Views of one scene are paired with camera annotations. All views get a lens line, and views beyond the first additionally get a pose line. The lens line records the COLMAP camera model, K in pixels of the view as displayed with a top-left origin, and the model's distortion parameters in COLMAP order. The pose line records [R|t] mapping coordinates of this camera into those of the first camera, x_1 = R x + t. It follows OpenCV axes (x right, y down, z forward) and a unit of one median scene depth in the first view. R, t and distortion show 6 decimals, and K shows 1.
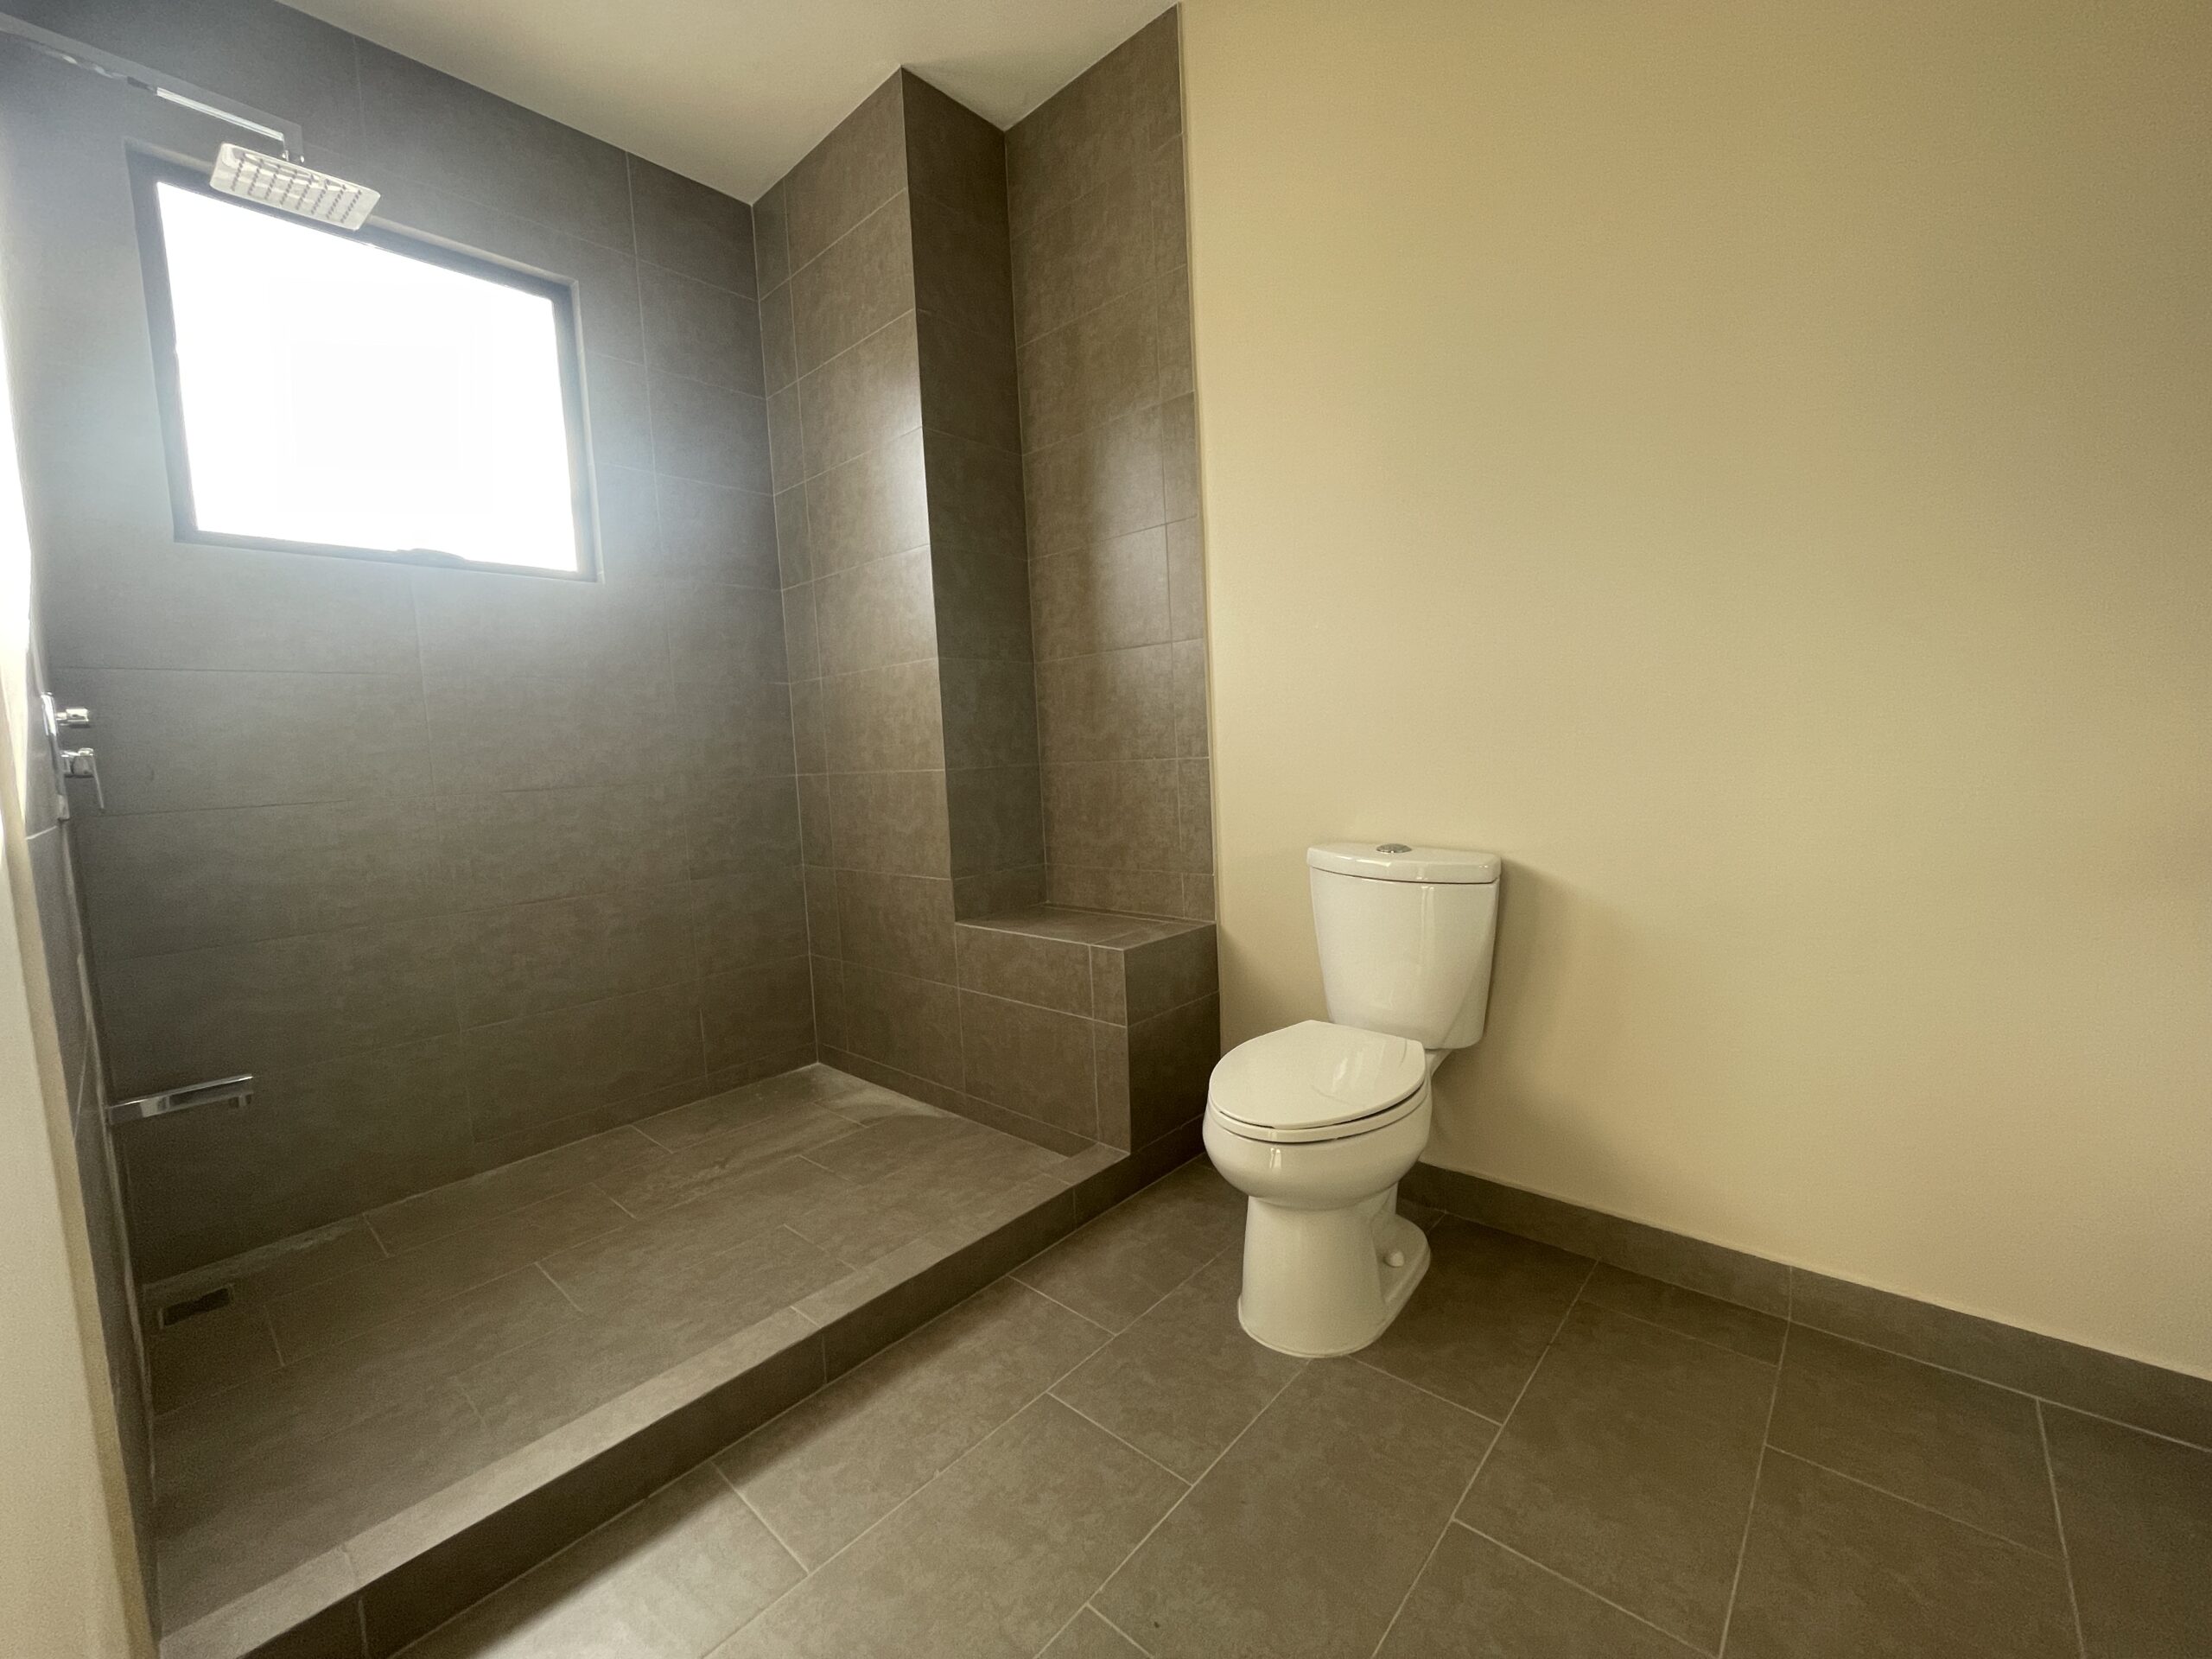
lens RADIAL K [[897.4, 0, 1106.0], [0, 897.4, 829.5], [0, 0, 1]] dist [-0.000277, 0.000112]
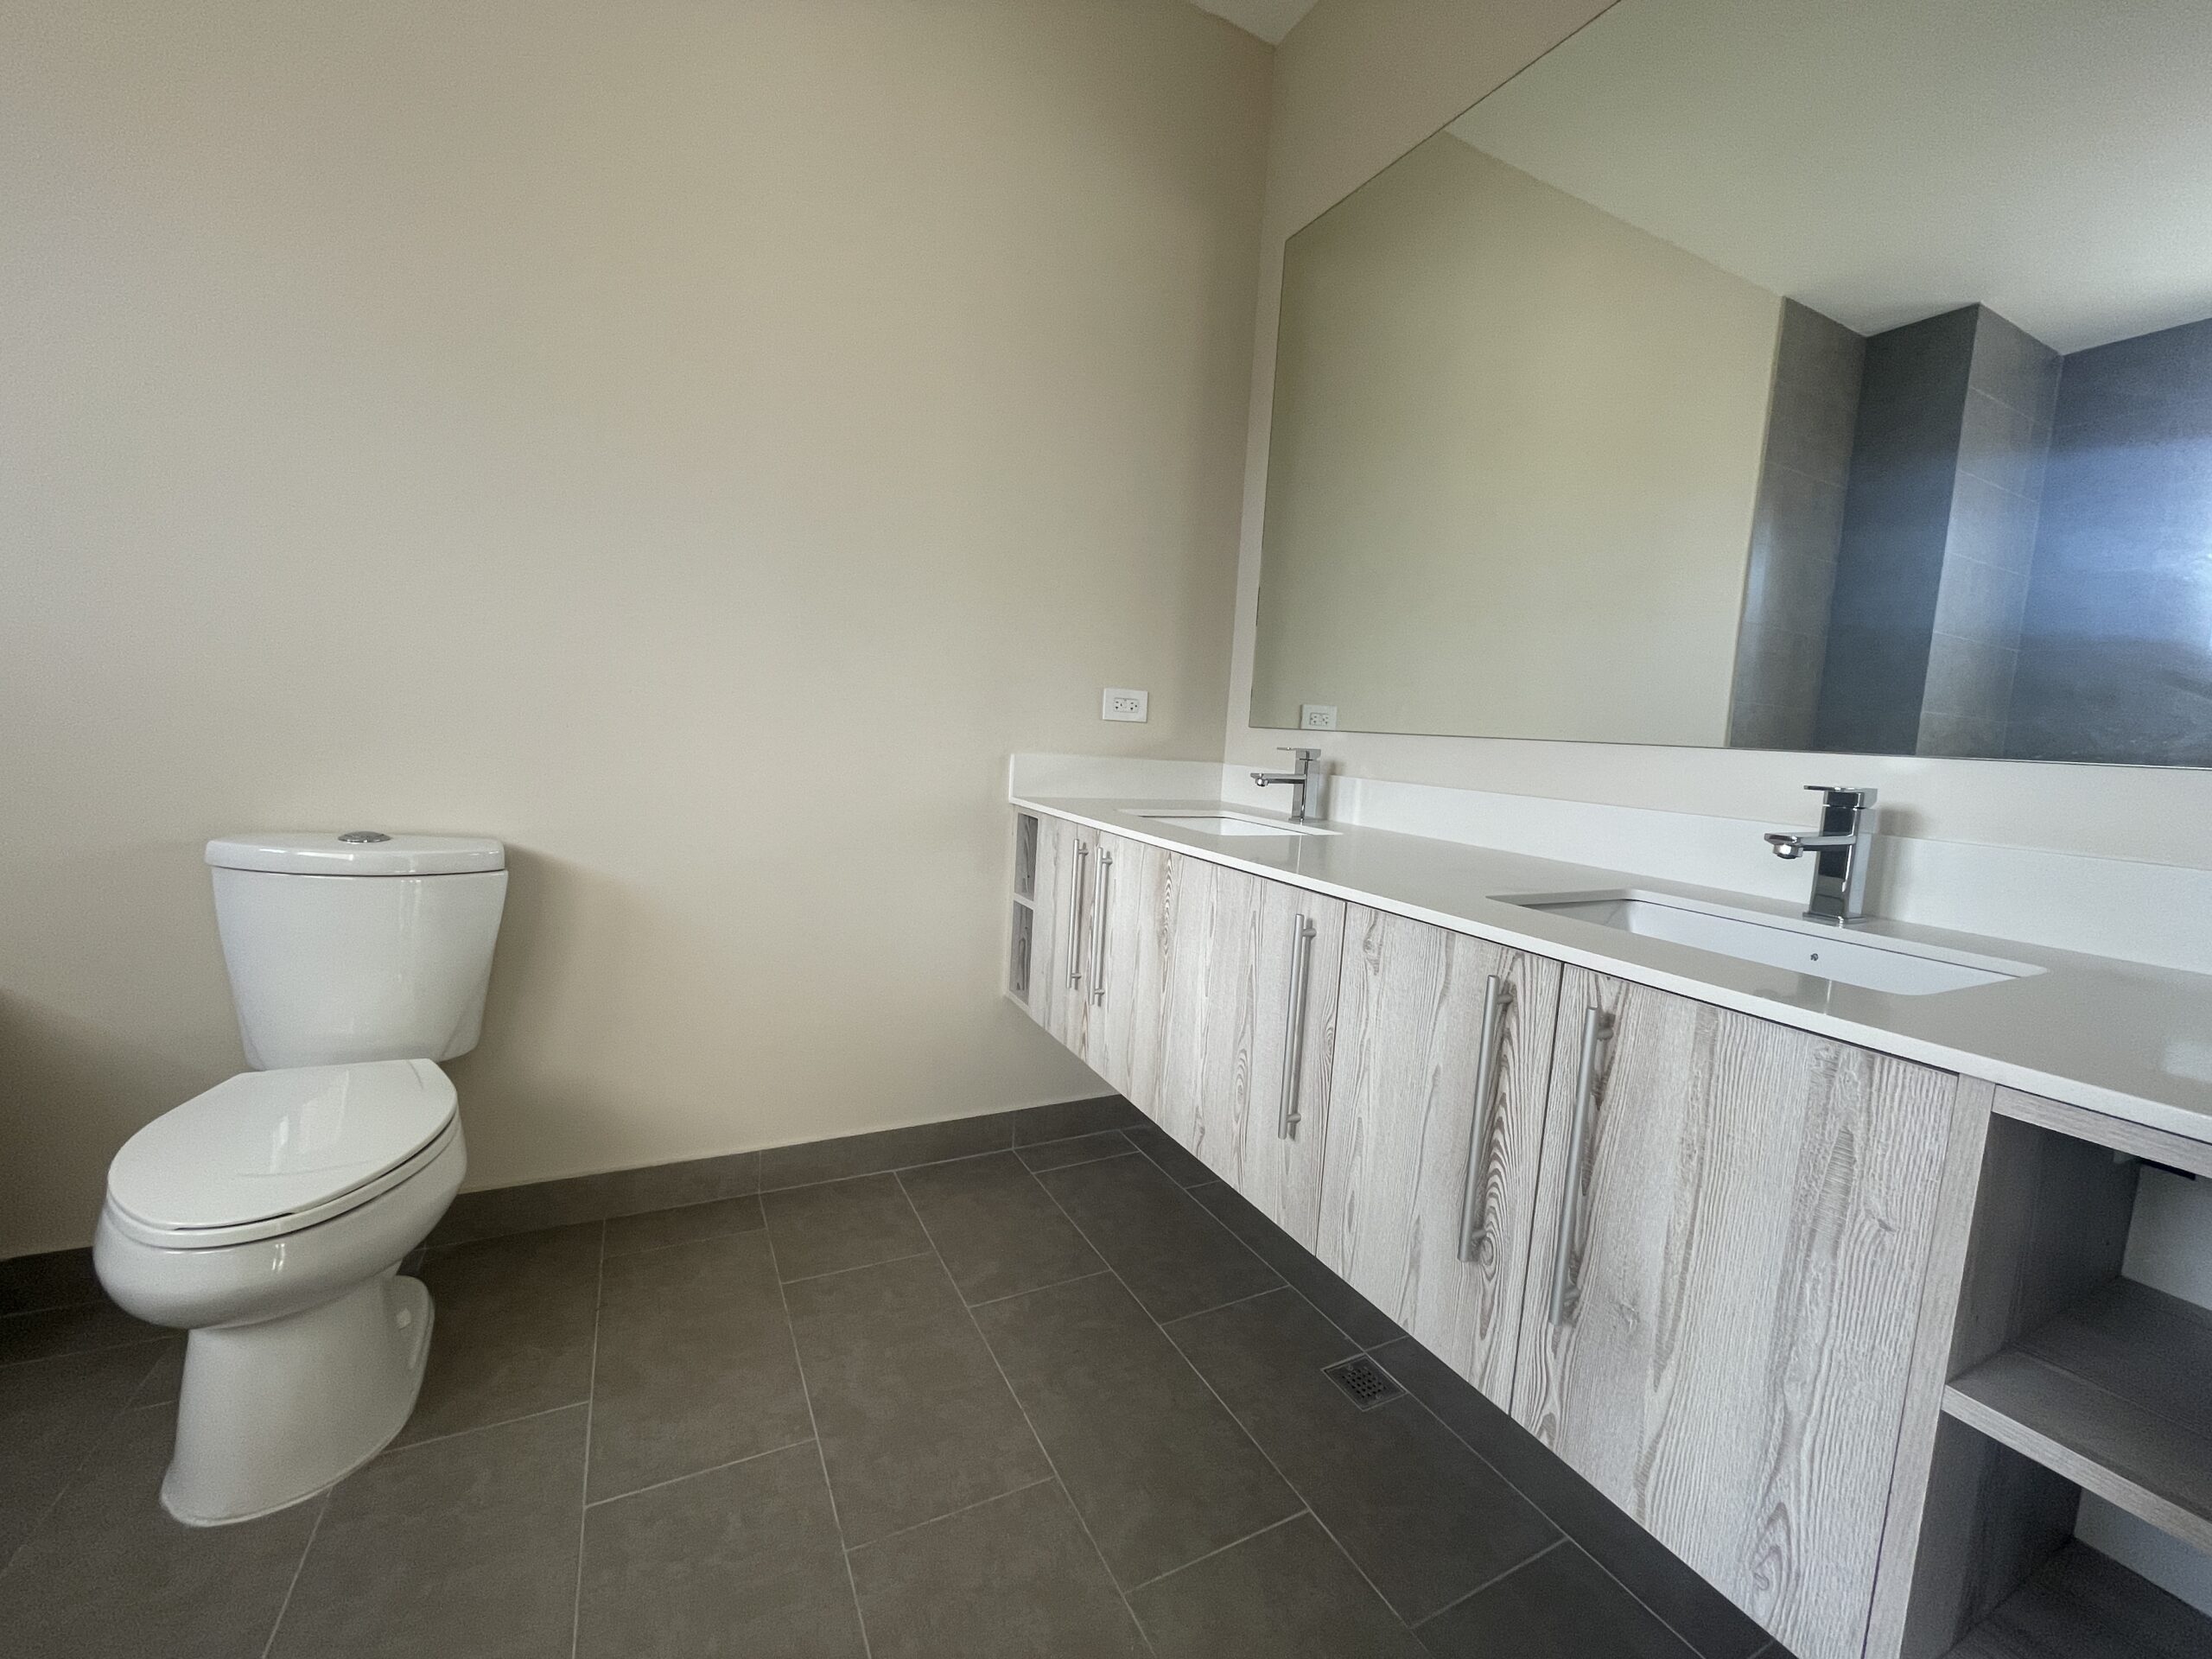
lens RADIAL K [[897.4, 0, 1106.0], [0, 897.4, 829.5], [0, 0, 1]] dist [-0.000277, 0.000112]
pose [[0.351153, -0.031558, 0.935786, -0.228786], [0.002302, 0.999458, 0.032841, -0.012563], [-0.936315, -0.009378, 0.351035, 0.080746]]
